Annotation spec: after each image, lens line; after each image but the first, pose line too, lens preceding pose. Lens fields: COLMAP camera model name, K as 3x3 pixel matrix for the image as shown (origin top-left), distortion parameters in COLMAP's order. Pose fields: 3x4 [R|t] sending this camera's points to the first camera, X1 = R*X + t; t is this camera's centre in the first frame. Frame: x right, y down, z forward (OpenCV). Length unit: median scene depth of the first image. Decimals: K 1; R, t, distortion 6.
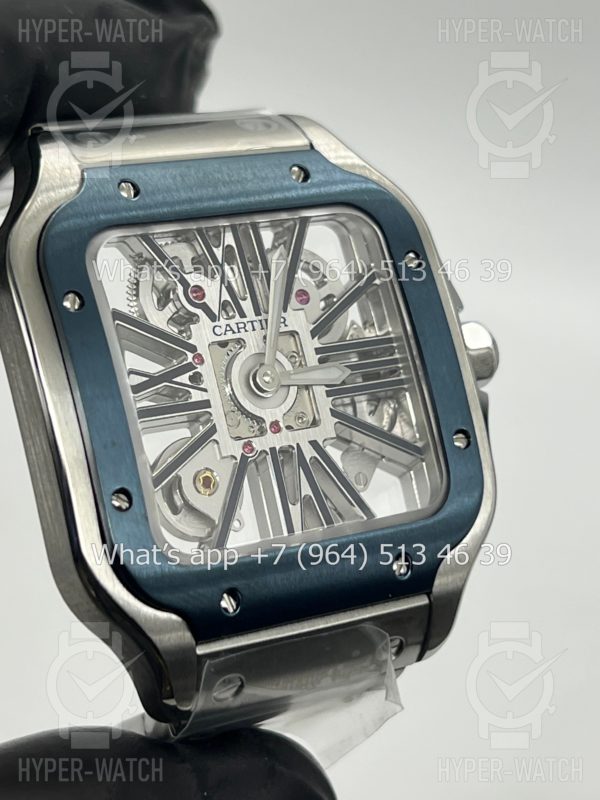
lens RADIAL K [[1917.4, 0, 300.0], [0, 1917.4, 400.0], [0, 0, 1]] dist [0.127101, 0.297039]
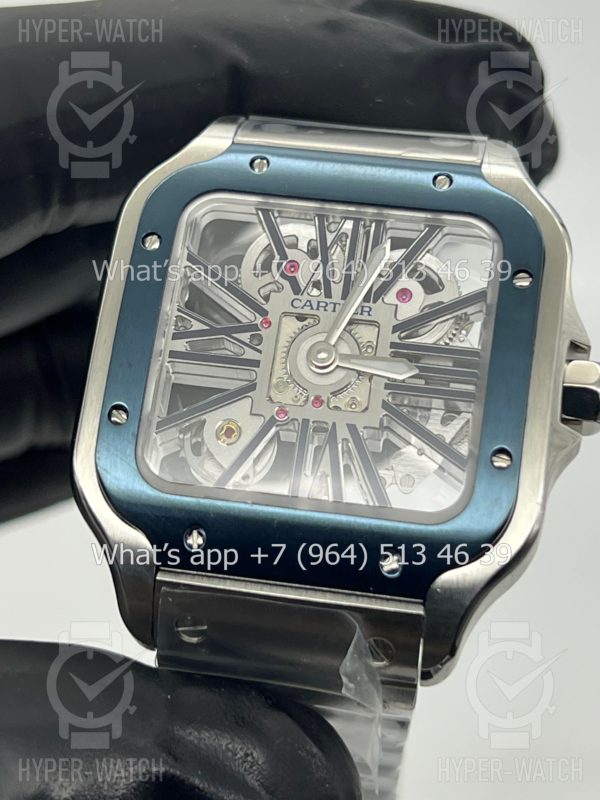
lens RADIAL K [[1917.4, 0, 300.0], [0, 1917.4, 400.0], [0, 0, 1]] dist [0.127101, 0.297039]
pose [[0.784753, 0.164094, -0.597692, 0.586490], [-0.255445, 0.964238, -0.070663, 0.087174], [0.564722, 0.208130, 0.798606, 0.175913]]
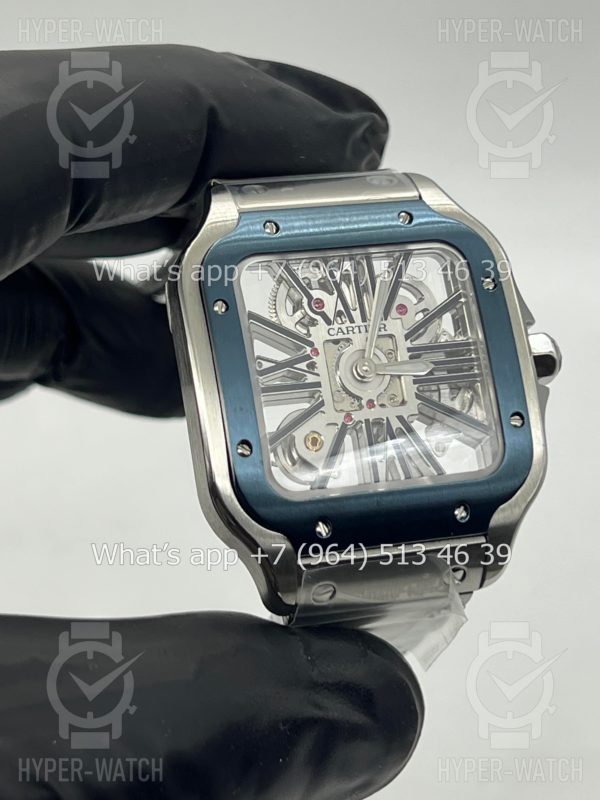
lens RADIAL K [[1917.4, 0, 300.0], [0, 1917.4, 400.0], [0, 0, 1]] dist [0.127101, 0.297039]
pose [[0.976955, 0.035539, -0.210466, 0.221455], [-0.039907, 0.999067, -0.016539, 0.035220], [0.209682, 0.024557, 0.977461, -0.331290]]
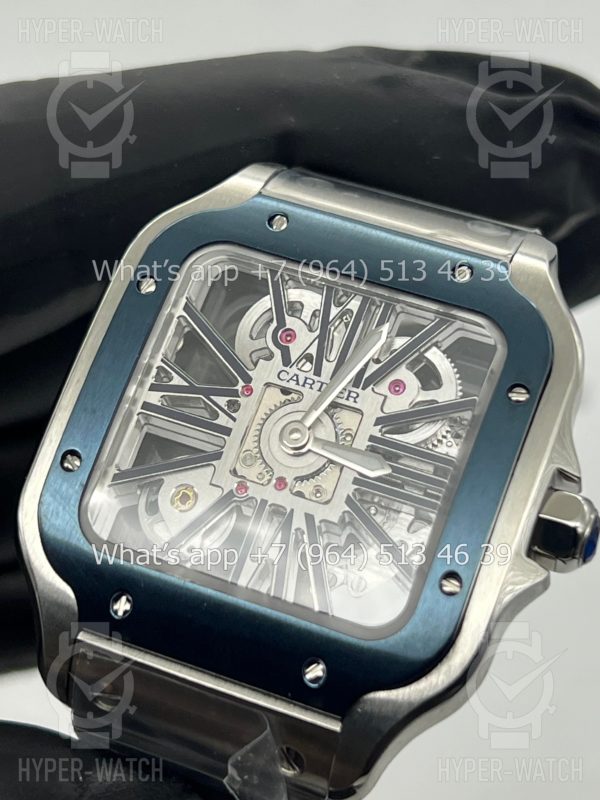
lens RADIAL K [[1917.4, 0, 300.0], [0, 1917.4, 400.0], [0, 0, 1]] dist [0.127101, 0.297039]
pose [[0.657554, 0.304104, -0.689307, 0.640189], [-0.425983, 0.904702, -0.007230, -0.021093], [0.621419, 0.298387, 0.724433, 0.292534]]
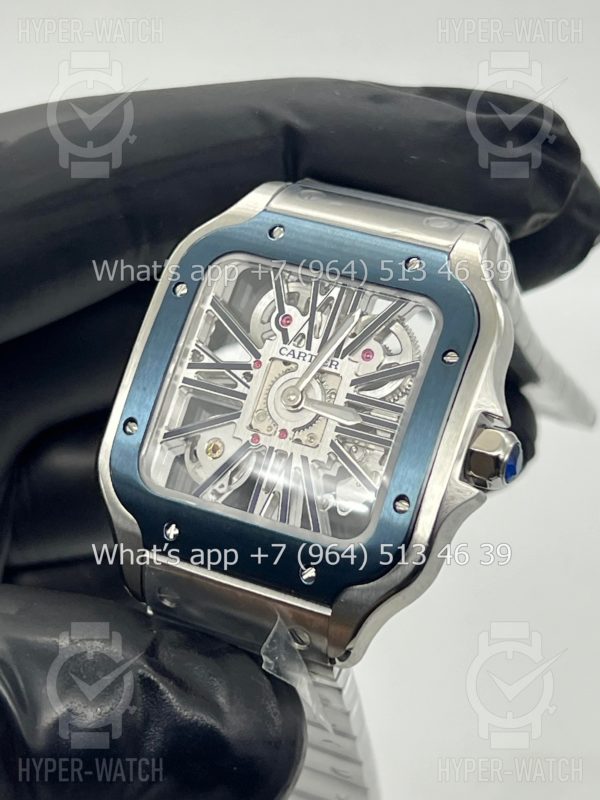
lens RADIAL K [[1917.4, 0, 300.0], [0, 1917.4, 400.0], [0, 0, 1]] dist [0.127101, 0.297039]
pose [[0.564066, 0.318883, -0.761672, 0.961458], [-0.351679, 0.927355, 0.127808, -0.174857], [0.747096, 0.195772, 0.635233, 0.182579]]
